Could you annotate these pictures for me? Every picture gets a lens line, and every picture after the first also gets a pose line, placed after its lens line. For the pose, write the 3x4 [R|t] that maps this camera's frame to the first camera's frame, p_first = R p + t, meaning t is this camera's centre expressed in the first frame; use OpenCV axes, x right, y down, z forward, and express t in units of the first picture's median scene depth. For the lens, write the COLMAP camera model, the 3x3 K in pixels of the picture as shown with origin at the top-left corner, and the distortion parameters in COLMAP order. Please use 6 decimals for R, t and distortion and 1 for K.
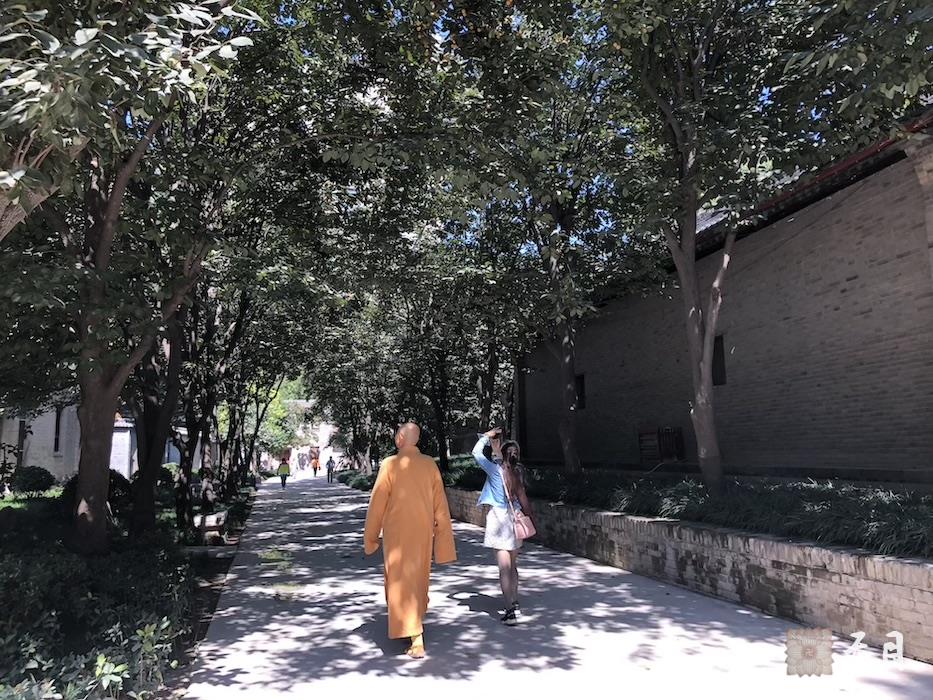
lens RADIAL K [[782.3, 0, 468.4], [0, 782.3, 356.1], [0, 0, 1]] dist [0.013365, 0.000597]
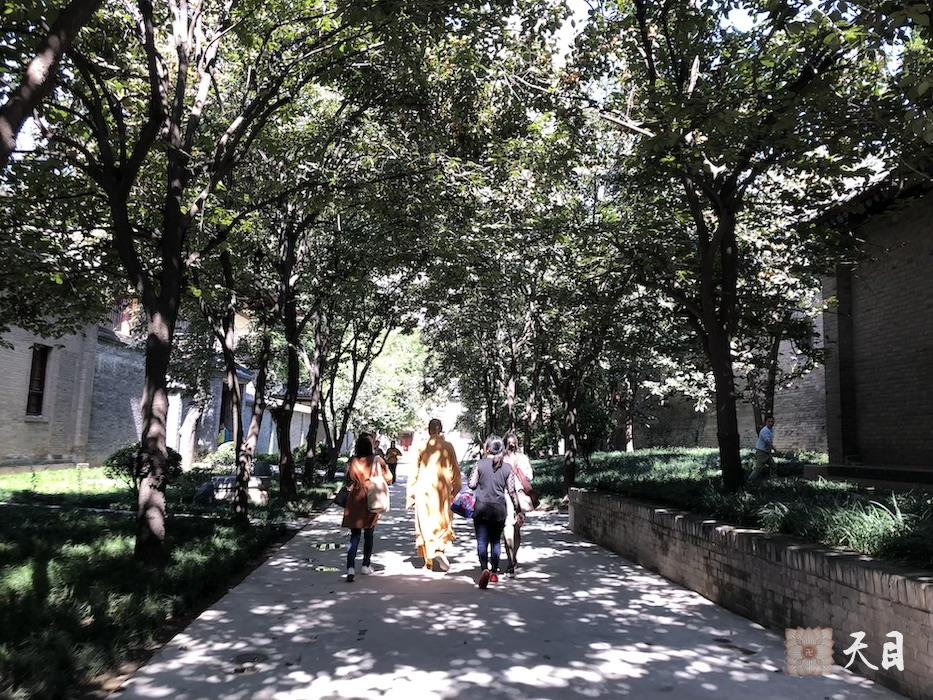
lens RADIAL K [[782.3, 0, 468.3], [0, 782.3, 346.5], [0, 0, 1]] dist [0.013365, 0.000597]
pose [[0.985960, 0.028258, -0.164572, -0.051832], [-0.028274, 0.999598, 0.002247, 0.040109], [0.164569, 0.002438, 0.986363, 0.308032]]
